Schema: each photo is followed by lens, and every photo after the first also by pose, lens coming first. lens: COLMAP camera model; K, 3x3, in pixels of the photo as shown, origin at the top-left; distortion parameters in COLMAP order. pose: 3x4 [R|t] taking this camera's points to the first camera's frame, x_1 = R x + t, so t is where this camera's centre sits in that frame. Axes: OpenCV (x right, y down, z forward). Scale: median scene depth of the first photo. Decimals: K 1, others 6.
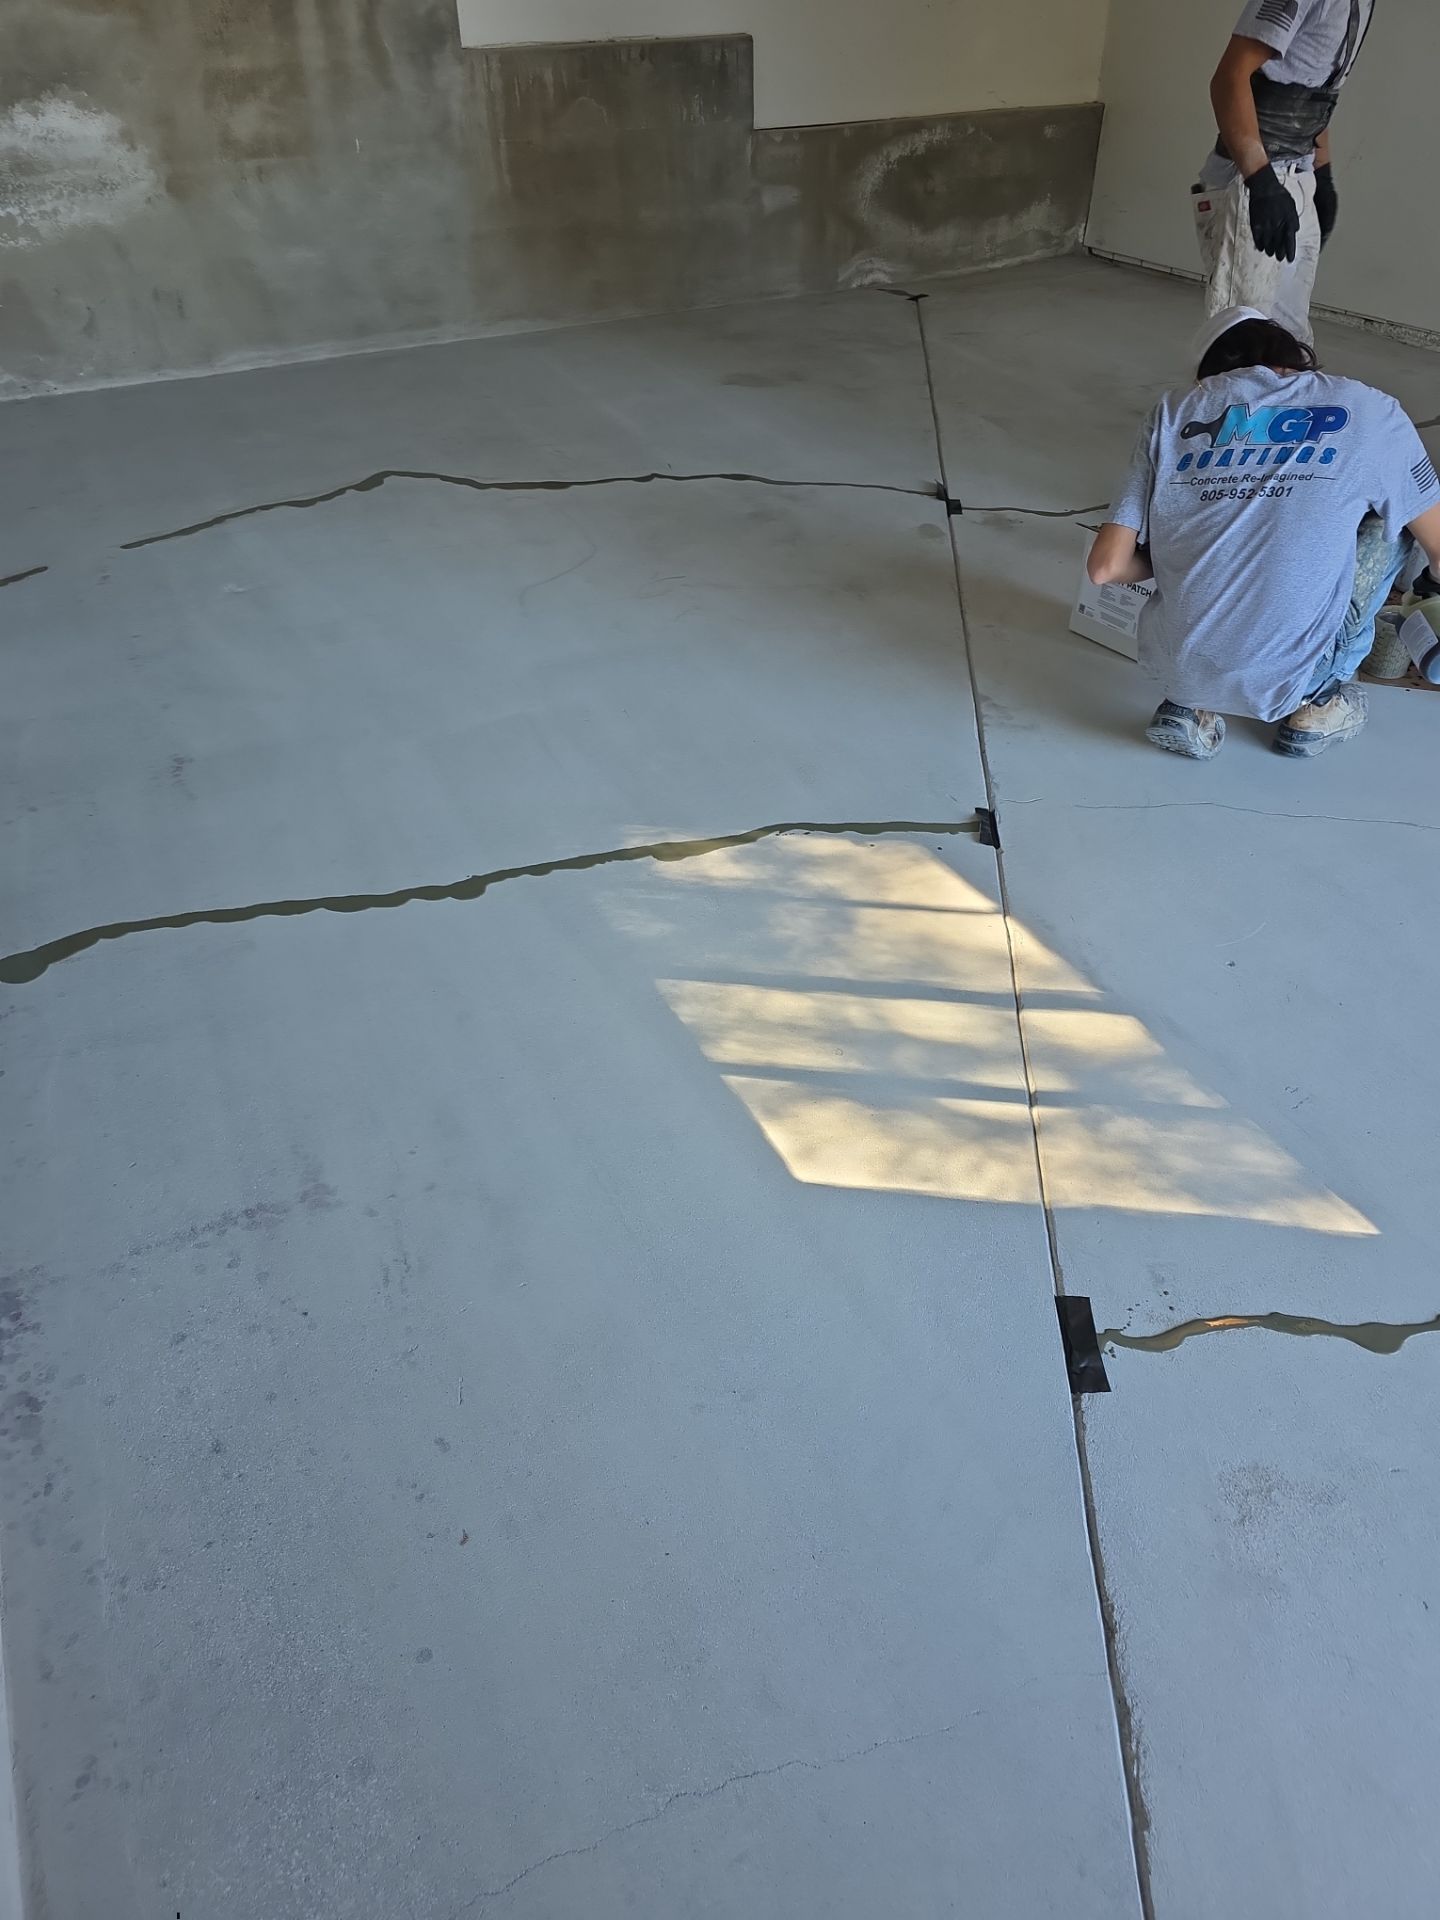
lens RADIAL K [[1255.9, 0, 720.0], [0, 1255.9, 960.0], [0, 0, 1]] dist [0.036386, -0.029127]
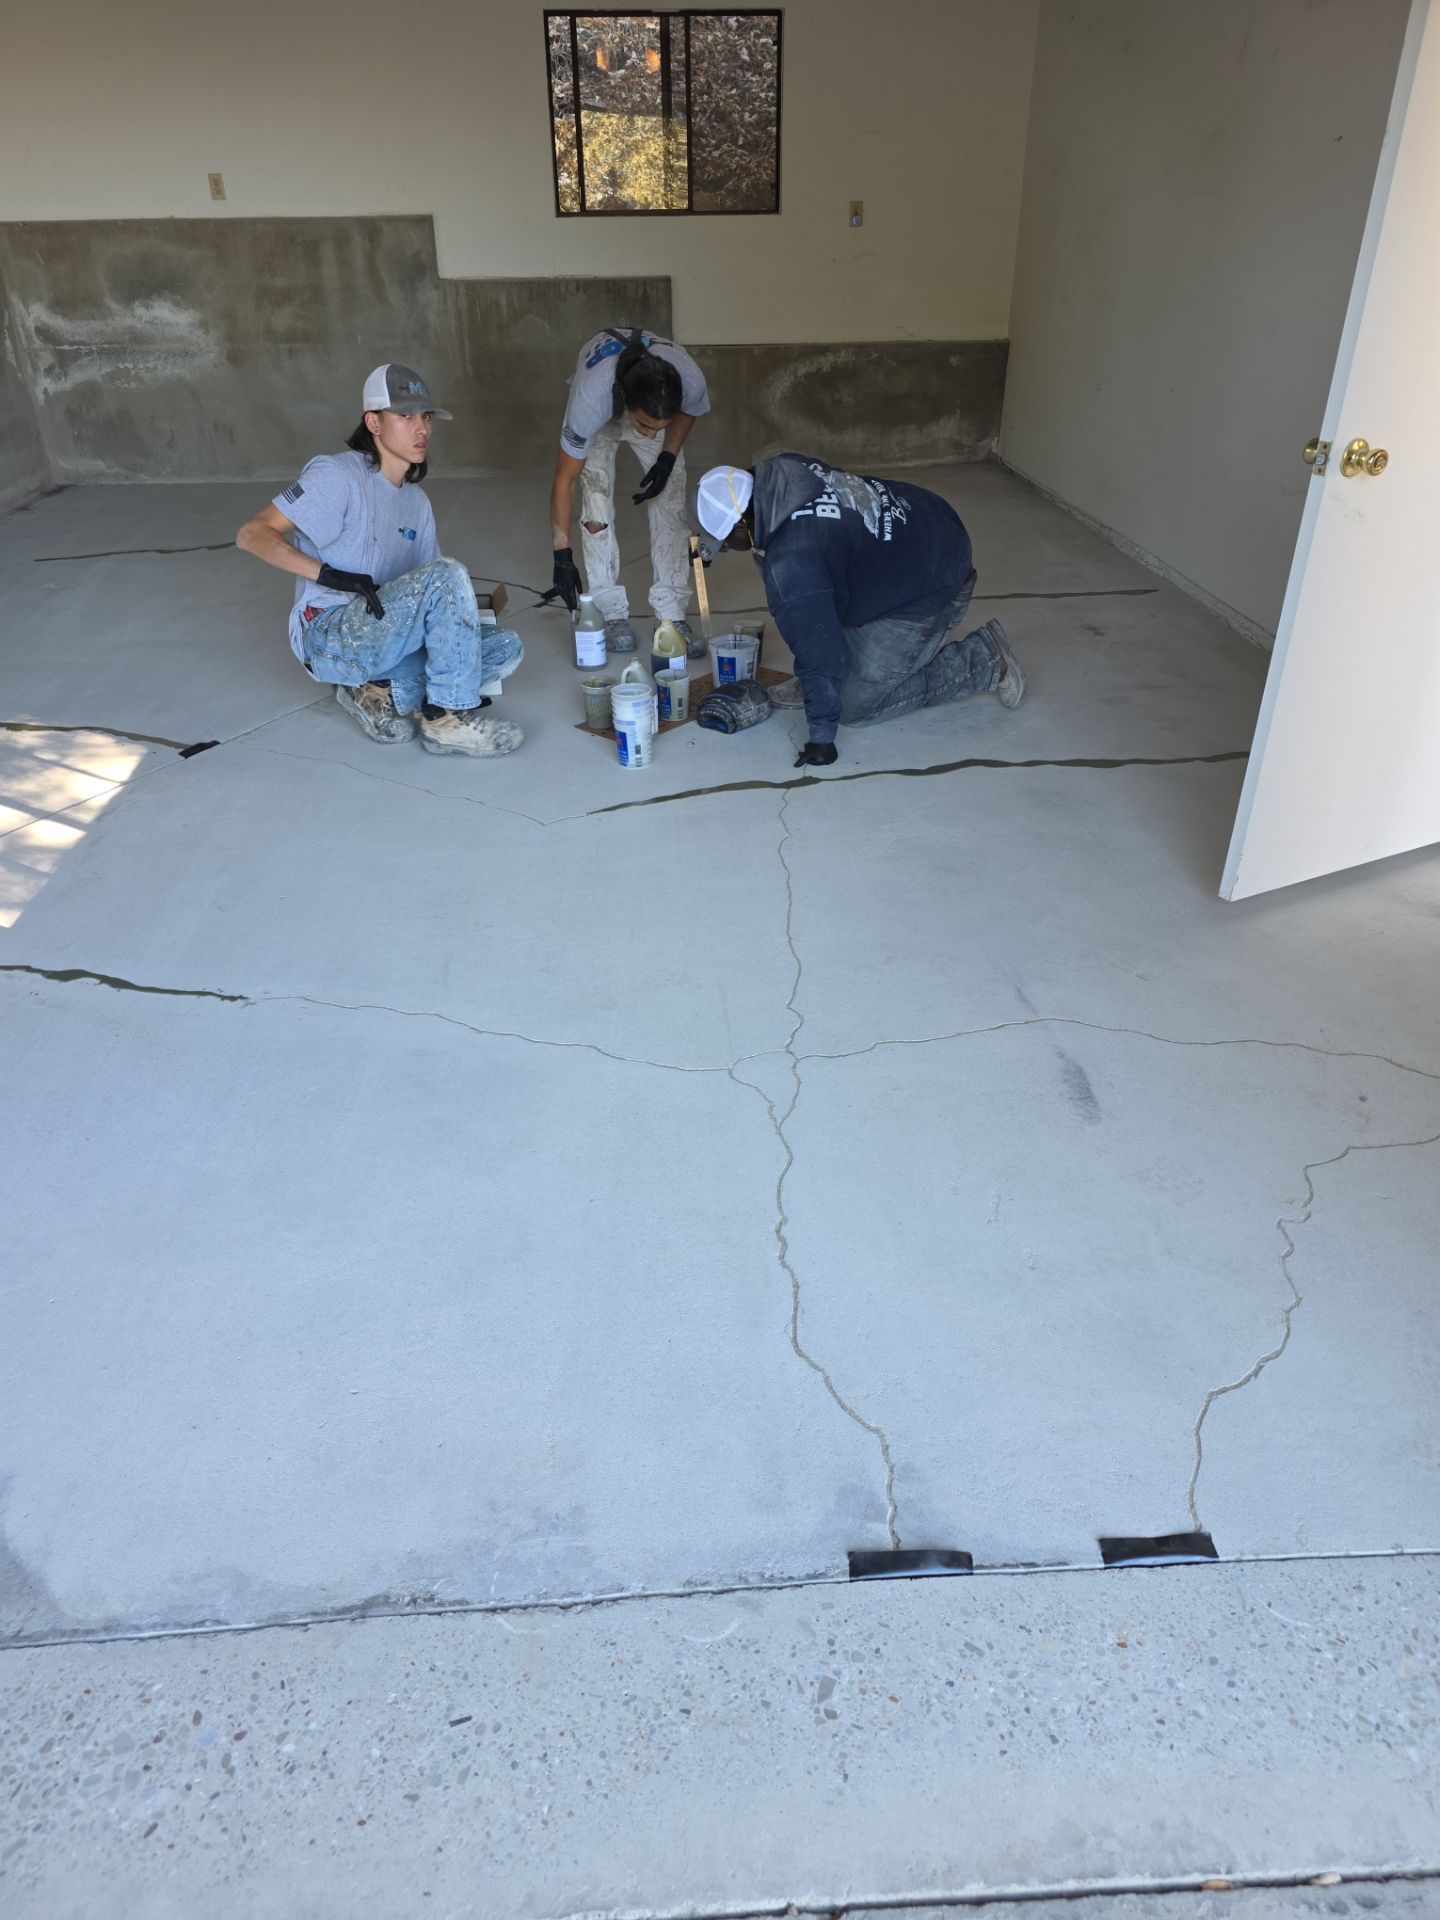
lens RADIAL K [[1255.9, 0, 720.0], [0, 1255.9, 960.0], [0, 0, 1]] dist [0.036386, -0.029127]
pose [[0.921740, 0.205154, -0.329100, 0.691407], [-0.248633, 0.963877, -0.095508, 0.065261], [0.297618, 0.169859, 0.939453, -0.096764]]
